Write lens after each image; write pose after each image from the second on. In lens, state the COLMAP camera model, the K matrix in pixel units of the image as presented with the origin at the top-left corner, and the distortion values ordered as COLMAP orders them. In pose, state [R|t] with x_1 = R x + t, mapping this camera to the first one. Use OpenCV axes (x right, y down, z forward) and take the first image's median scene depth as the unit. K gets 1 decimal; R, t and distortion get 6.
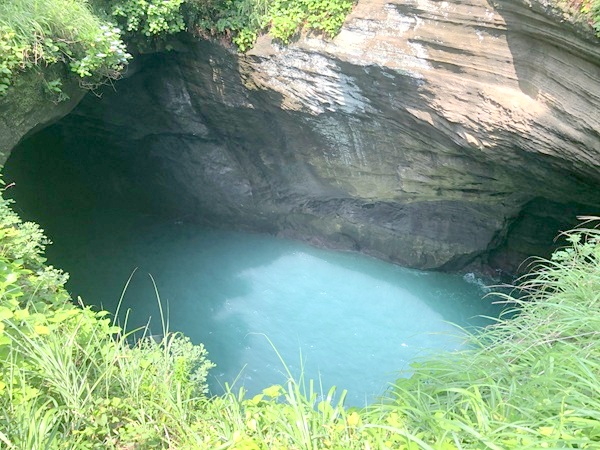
lens RADIAL K [[491.1, 0, 297.8], [0, 491.1, 221.9], [0, 0, 1]] dist [0.032487, -0.007085]
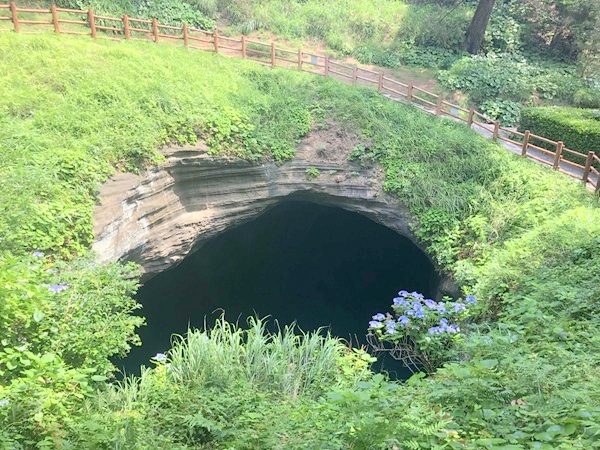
lens RADIAL K [[491.1, 0, 300.4], [0, 491.1, 226.1], [0, 0, 1]] dist [0.032487, -0.007085]
pose [[-0.392290, -0.330049, 0.858590, -0.917201], [0.471007, 0.729682, 0.495699, -0.729229], [-0.790102, 0.598859, -0.130792, 0.817524]]
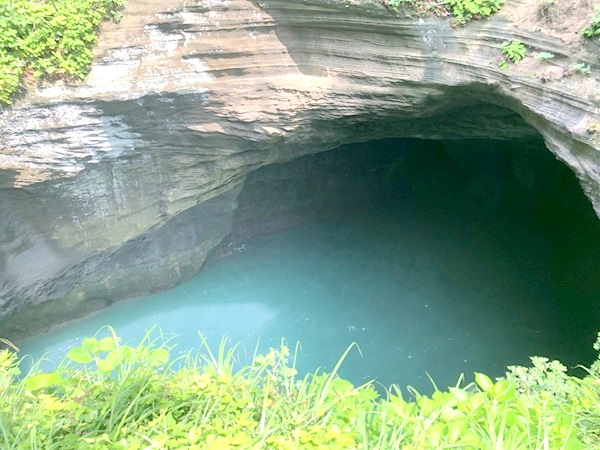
lens RADIAL K [[491.1, 0, 293.5], [0, 491.1, 228.1], [0, 0, 1]] dist [0.032487, -0.007085]
pose [[0.585472, -0.467650, 0.662213, -0.413010], [0.467721, 0.862041, 0.195248, -0.163805], [-0.662163, 0.195418, 0.723431, 0.227329]]
